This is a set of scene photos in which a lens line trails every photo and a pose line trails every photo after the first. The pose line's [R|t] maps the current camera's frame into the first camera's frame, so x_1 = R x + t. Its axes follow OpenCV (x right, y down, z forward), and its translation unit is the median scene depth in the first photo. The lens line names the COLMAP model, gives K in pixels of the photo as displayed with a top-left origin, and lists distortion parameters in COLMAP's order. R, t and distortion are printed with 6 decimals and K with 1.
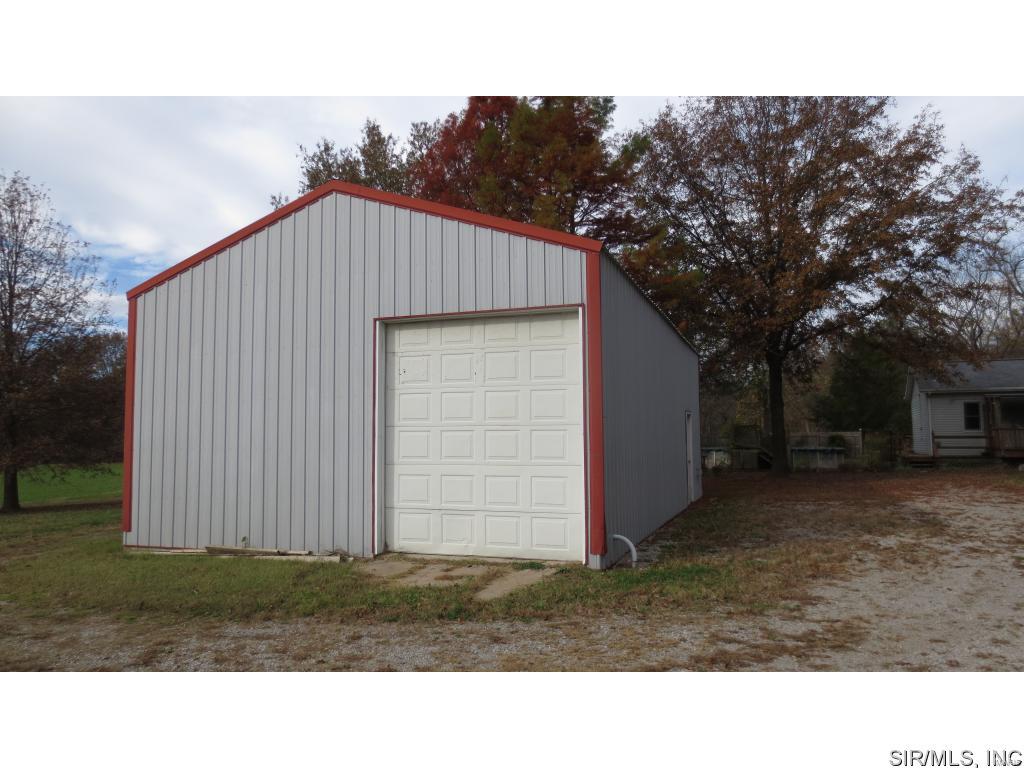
lens RADIAL K [[734.8, 0, 507.8], [0, 734.8, 380.1], [0, 0, 1]] dist [-0.028668, 0.017278]
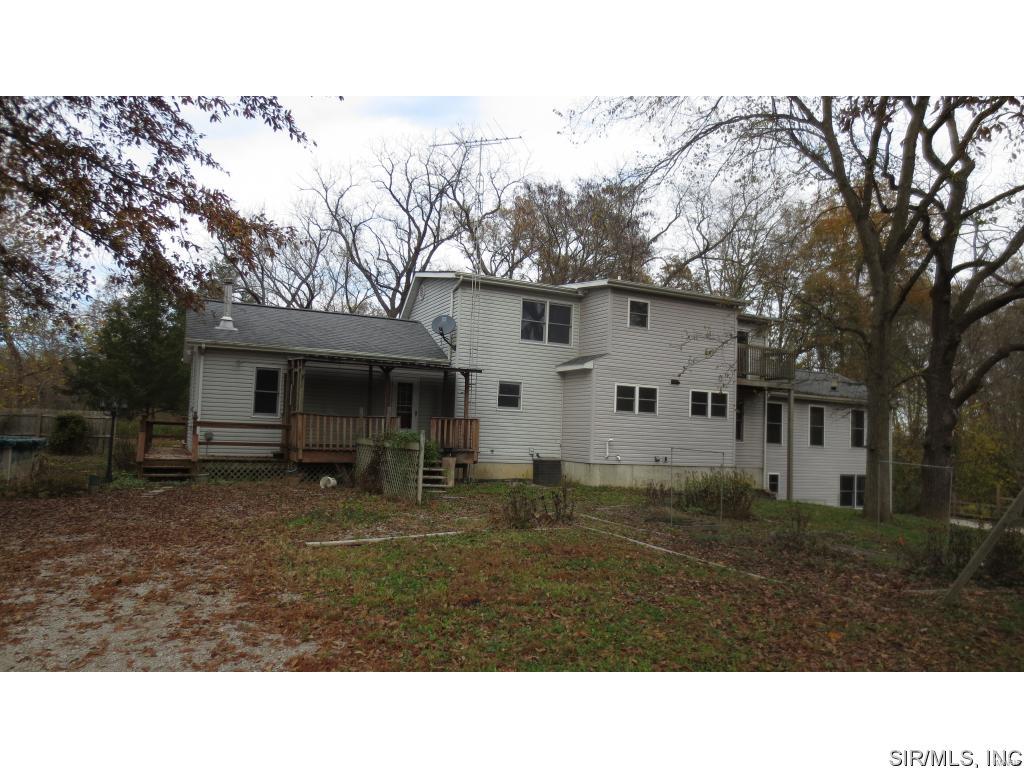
lens RADIAL K [[734.8, 0, 507.8], [0, 734.8, 380.1], [0, 0, 1]] dist [-0.028668, 0.017278]
pose [[0.683315, 0.078986, 0.725839, 0.343805], [-0.092239, 0.995505, -0.021497, 0.035650], [-0.724274, -0.052261, 0.687529, 0.454224]]
